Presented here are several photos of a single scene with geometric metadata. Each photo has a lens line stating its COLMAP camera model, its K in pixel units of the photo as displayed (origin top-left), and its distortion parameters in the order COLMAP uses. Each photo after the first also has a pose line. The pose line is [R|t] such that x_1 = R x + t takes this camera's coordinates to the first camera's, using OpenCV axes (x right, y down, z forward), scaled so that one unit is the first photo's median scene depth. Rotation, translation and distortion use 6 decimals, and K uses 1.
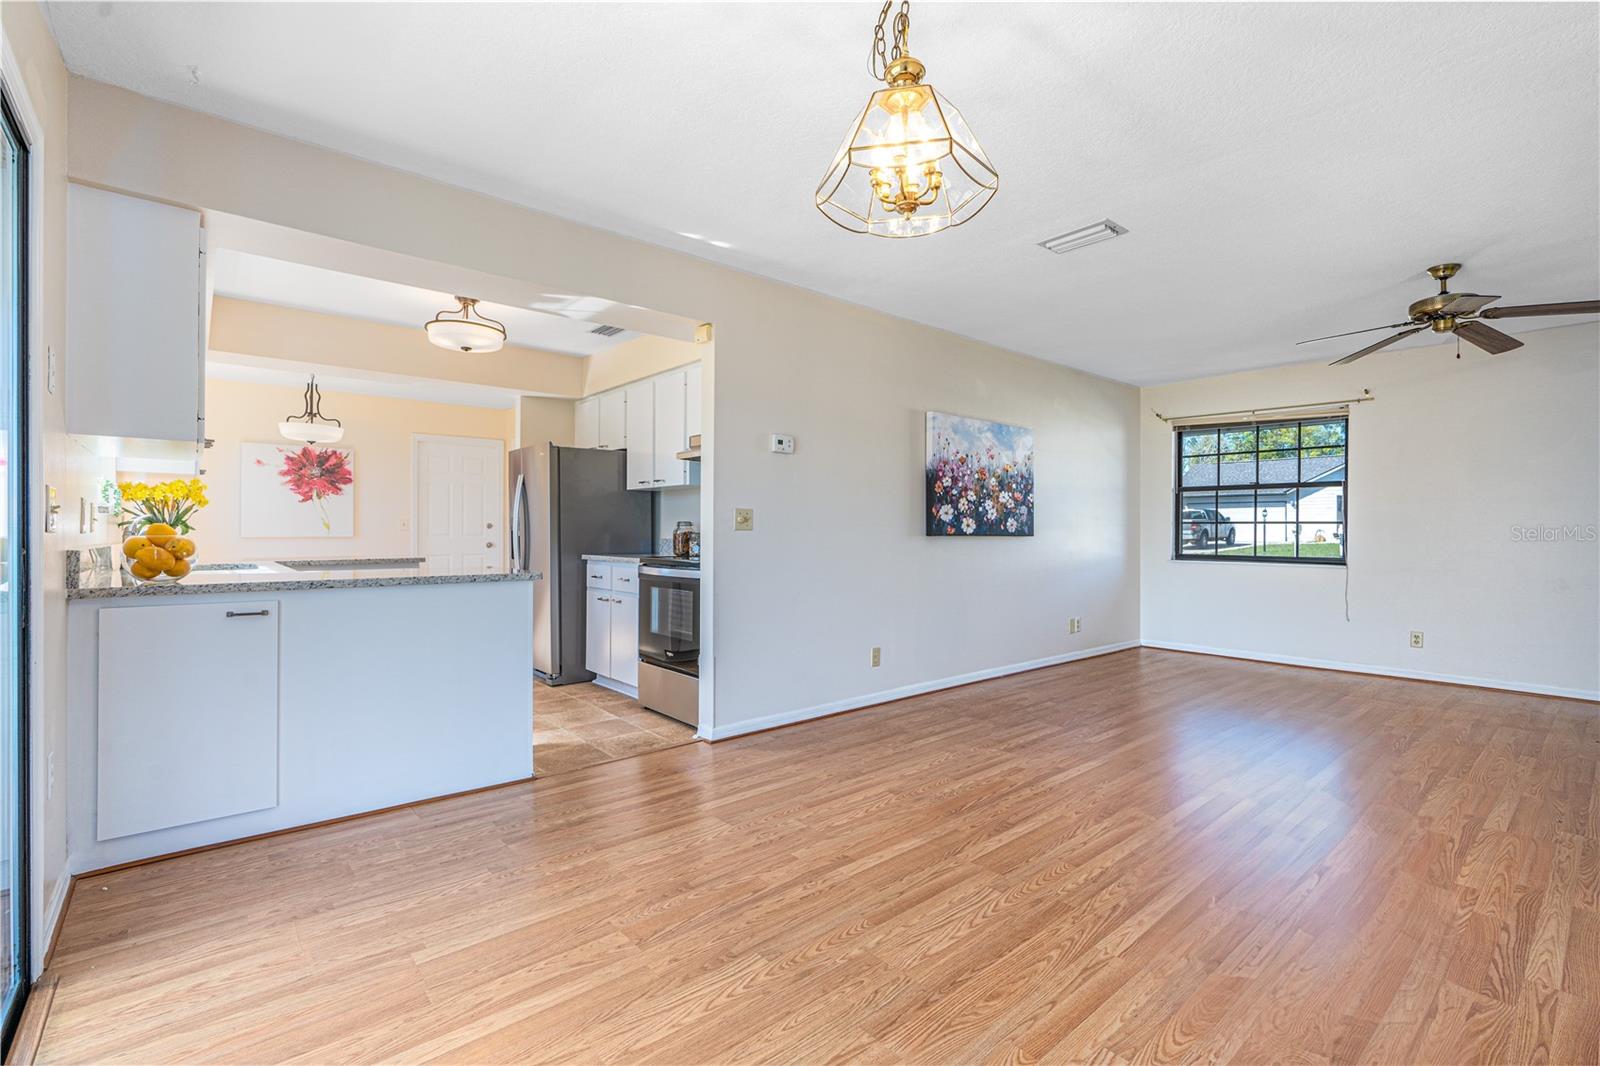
lens RADIAL K [[730.7, 0, 802.3], [0, 730.7, 536.1], [0, 0, 1]] dist [-0.010229, 0.001478]
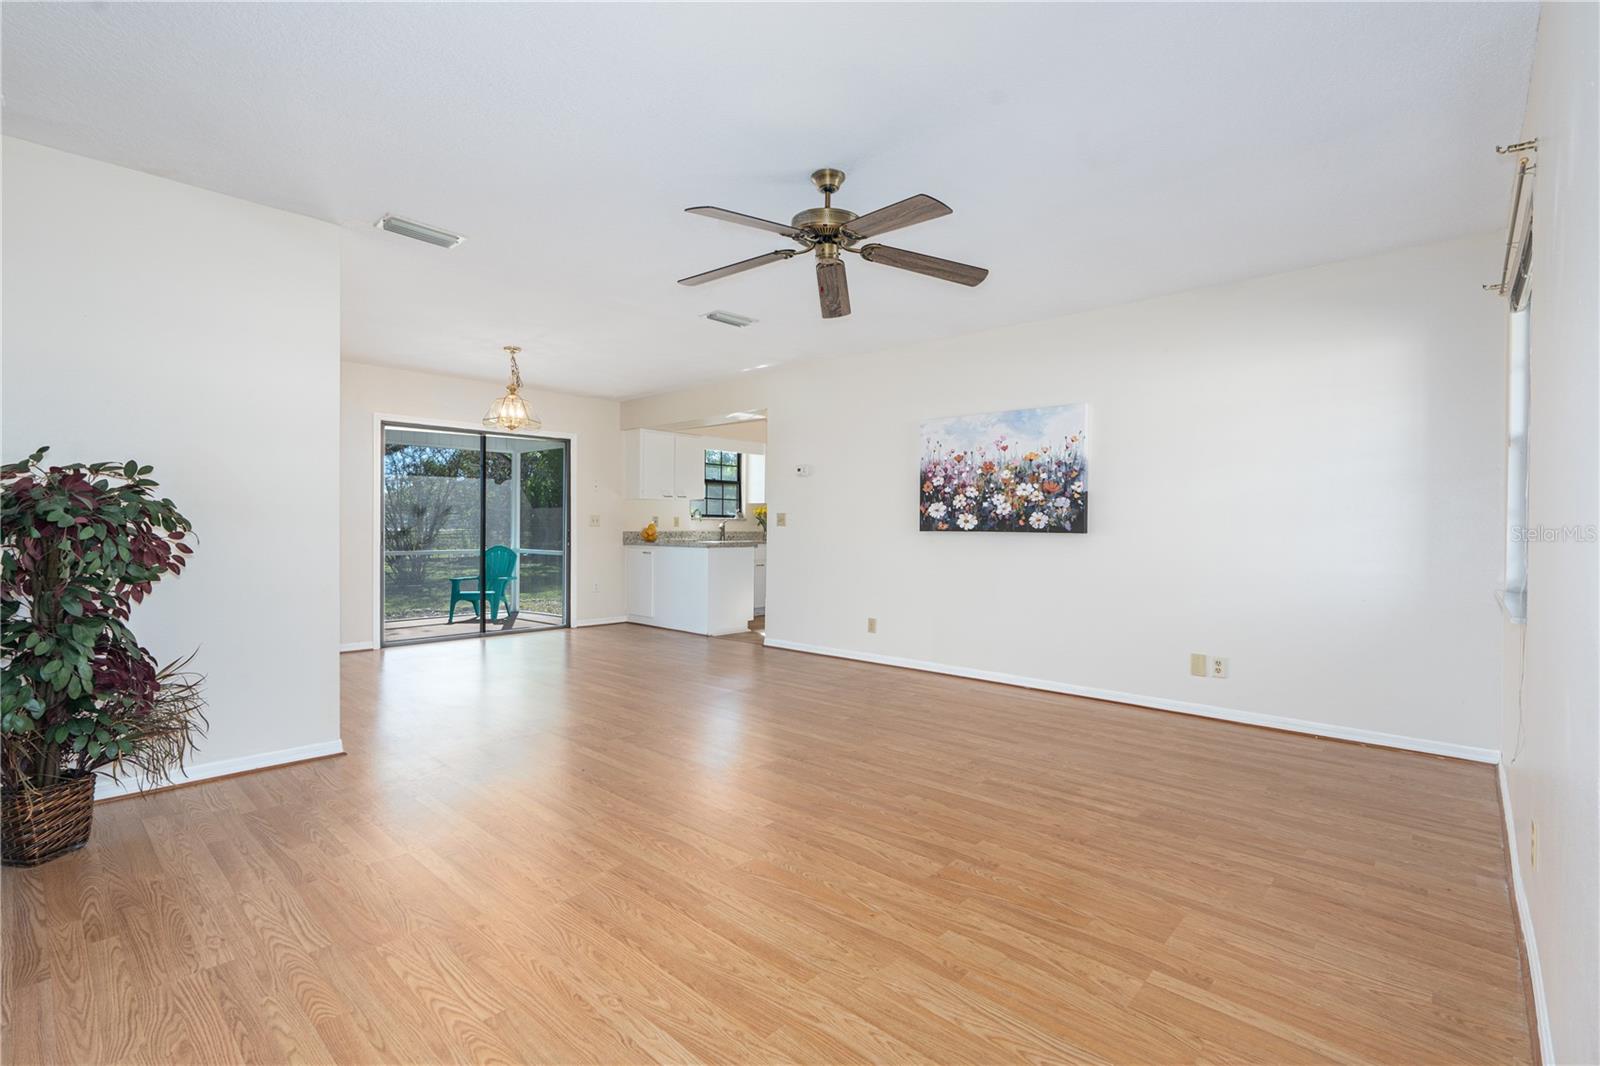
lens RADIAL K [[730.7, 0, 817.5], [0, 730.7, 546.2], [0, 0, 1]] dist [-0.010229, 0.001478]
pose [[0.123751, 0.023246, -0.992041, 1.225411], [-0.012645, 0.999681, 0.021848, 0.000547], [0.992233, 0.009841, 0.124006, 0.674125]]
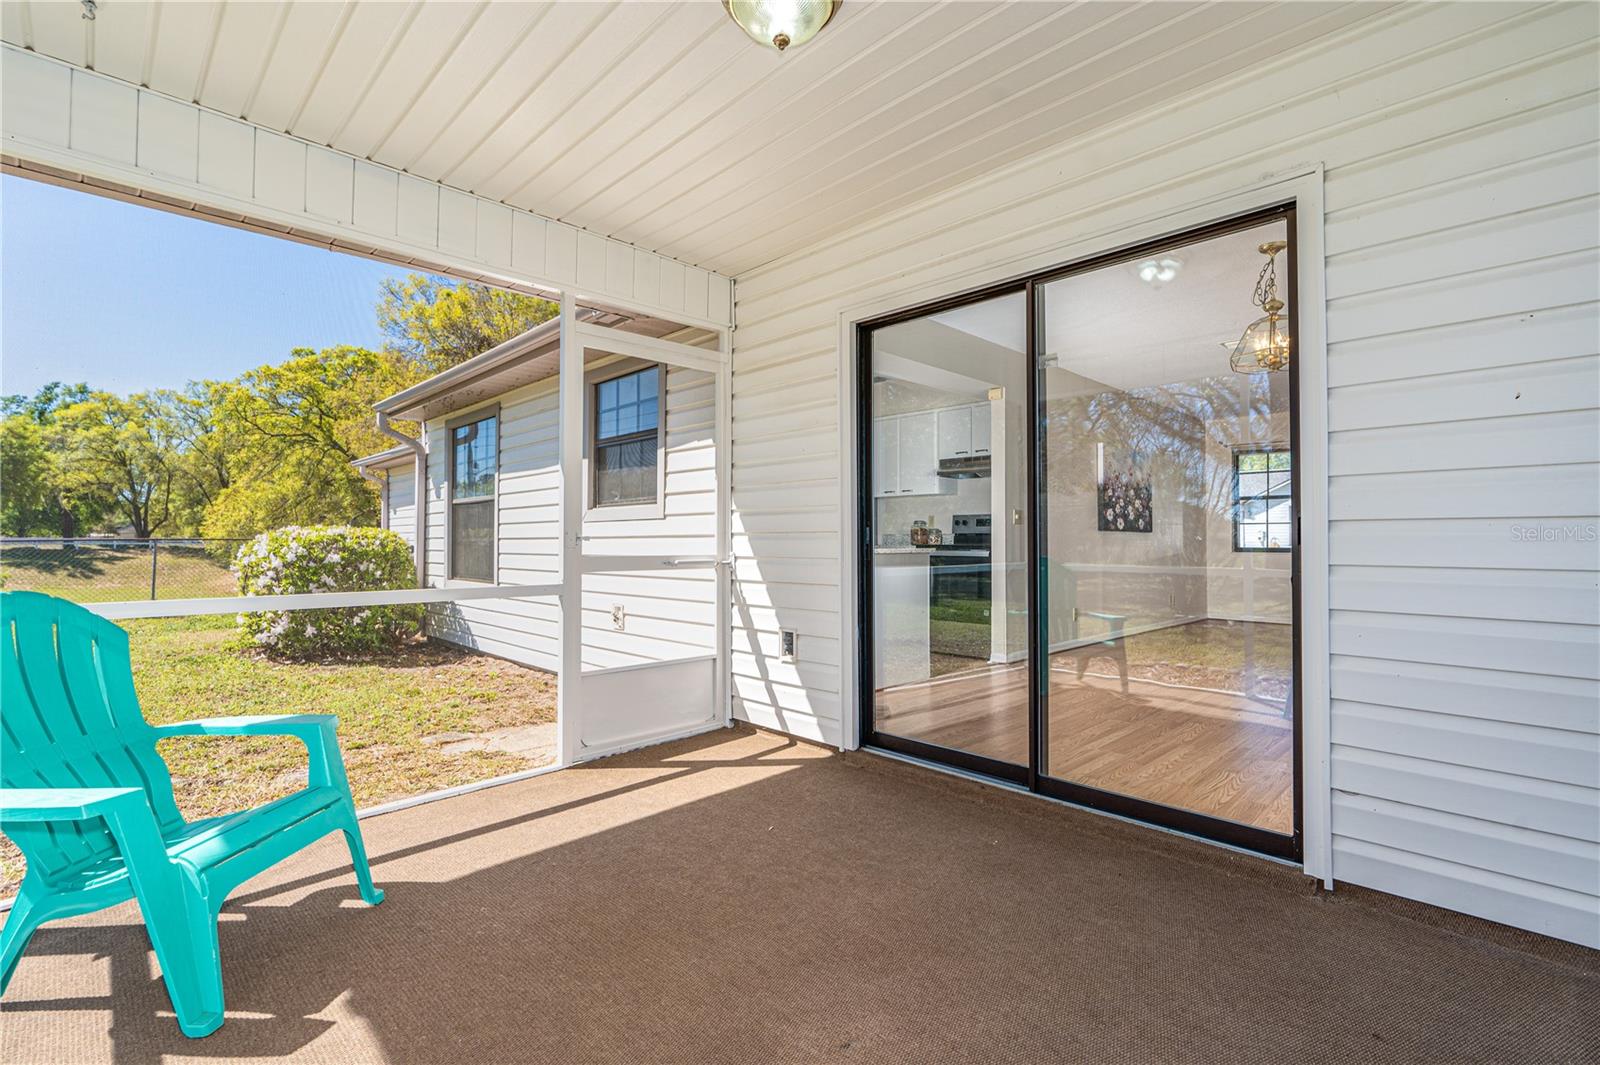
lens RADIAL K [[730.7, 0, 807.7], [0, 730.7, 532.5], [0, 0, 1]] dist [-0.010229, 0.001478]
pose [[0.997812, -0.003624, 0.066023, -0.469610], [0.005153, 0.999722, -0.023005, 0.031985], [-0.065921, 0.023295, 0.997553, -0.361778]]
